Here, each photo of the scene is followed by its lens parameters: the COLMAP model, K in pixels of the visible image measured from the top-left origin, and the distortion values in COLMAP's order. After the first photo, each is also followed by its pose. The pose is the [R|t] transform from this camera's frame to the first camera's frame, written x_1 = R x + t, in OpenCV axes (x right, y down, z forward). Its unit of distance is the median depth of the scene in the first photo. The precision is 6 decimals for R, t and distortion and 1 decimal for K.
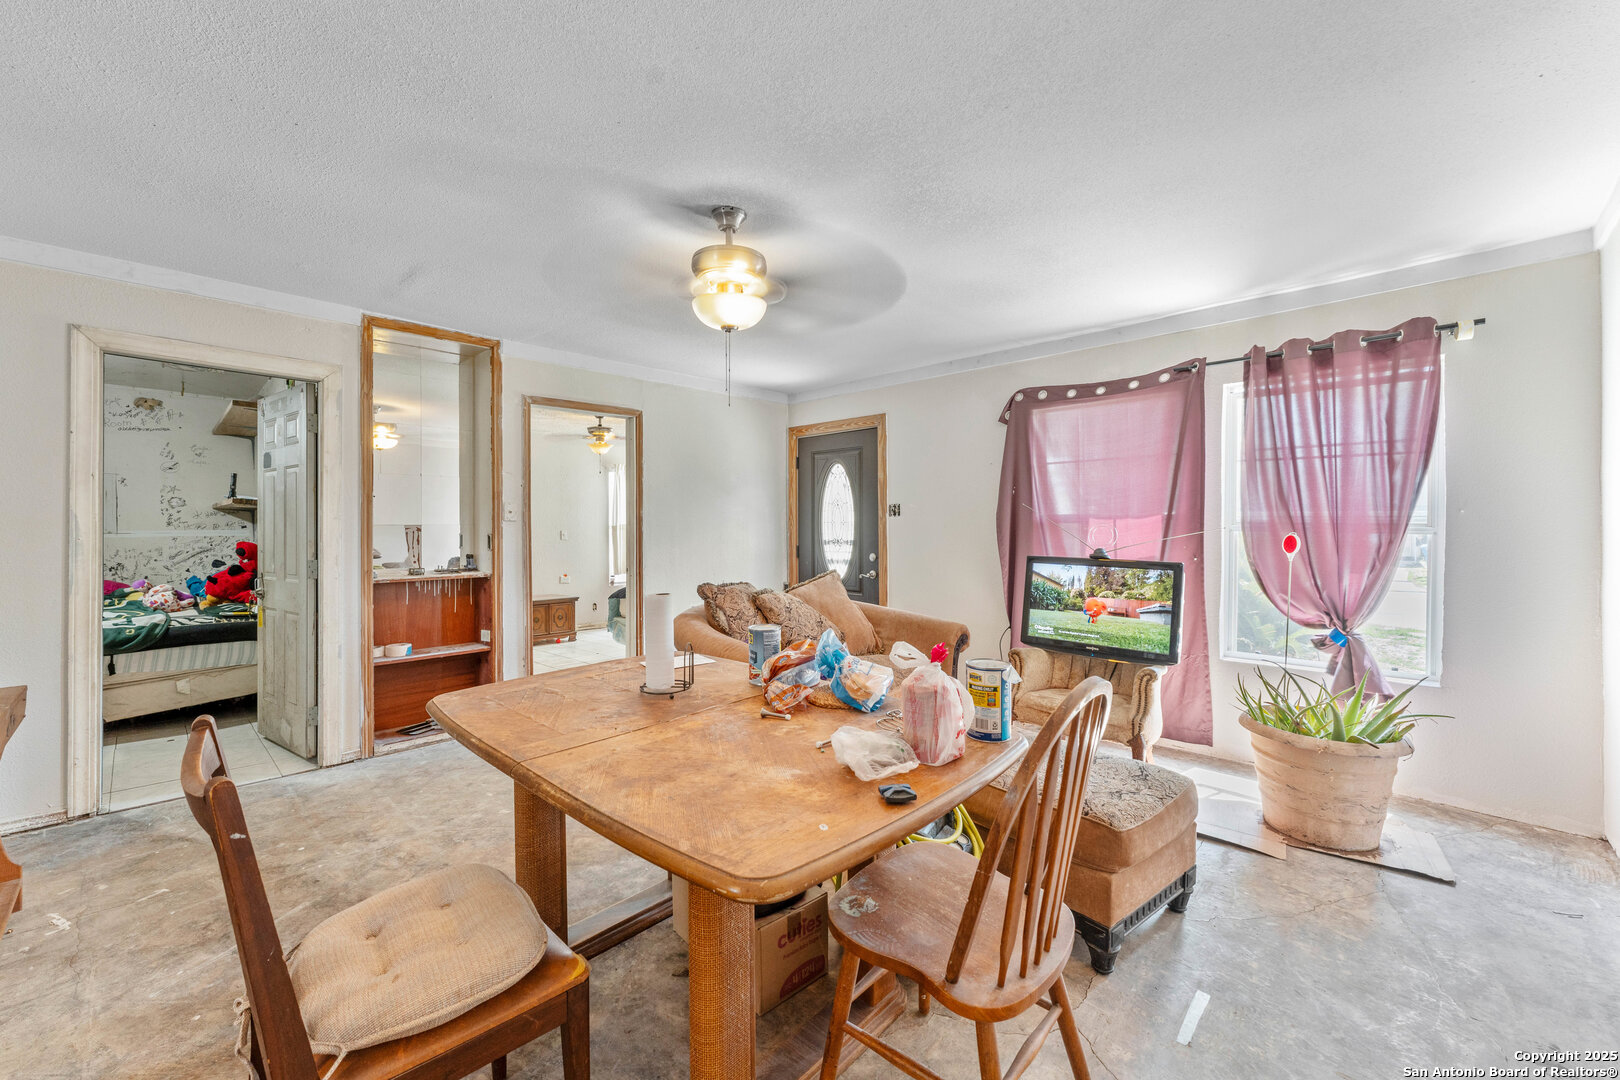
lens RADIAL K [[670.9, 0, 812.8], [0, 670.9, 528.1], [0, 0, 1]] dist [-0.000939, 0.000128]
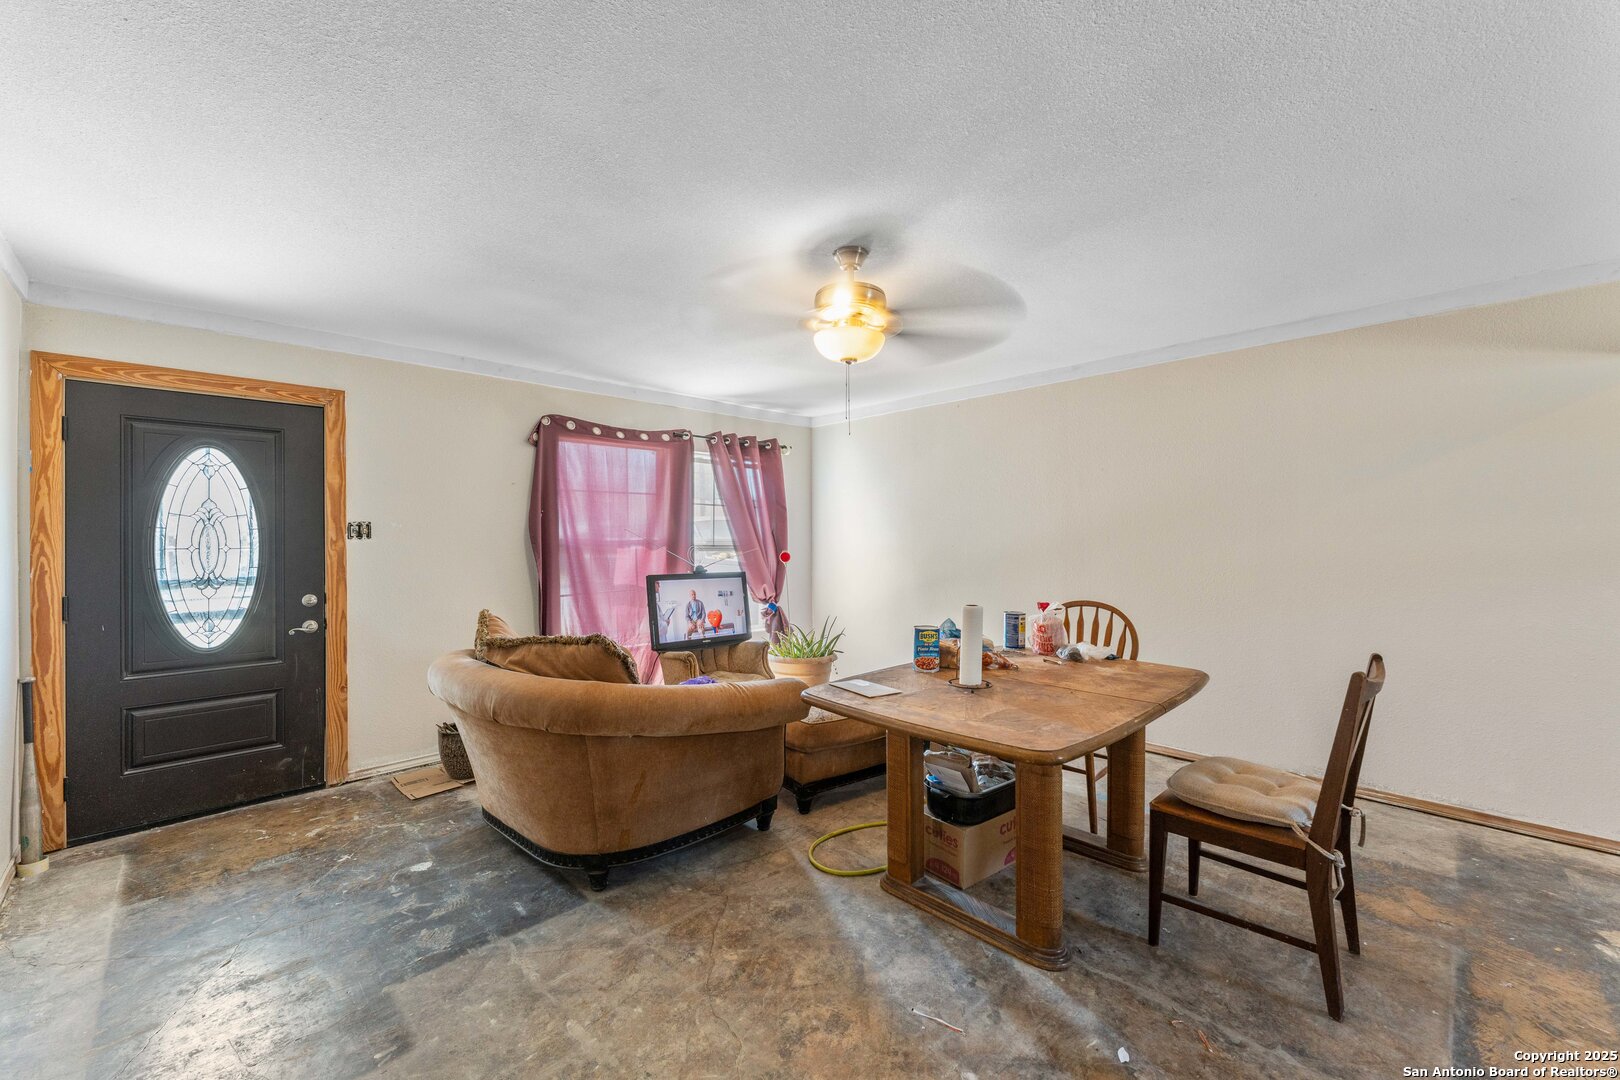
lens RADIAL K [[626.5, 0, 805.3], [0, 626.5, 542.1], [0, 0, 1]] dist [-0.002548, -0.000079]
pose [[0.024866, -0.002144, 0.999688, -0.529500], [0.011089, 0.999937, 0.001869, -0.010133], [-0.999629, 0.011039, 0.024888, 0.503878]]
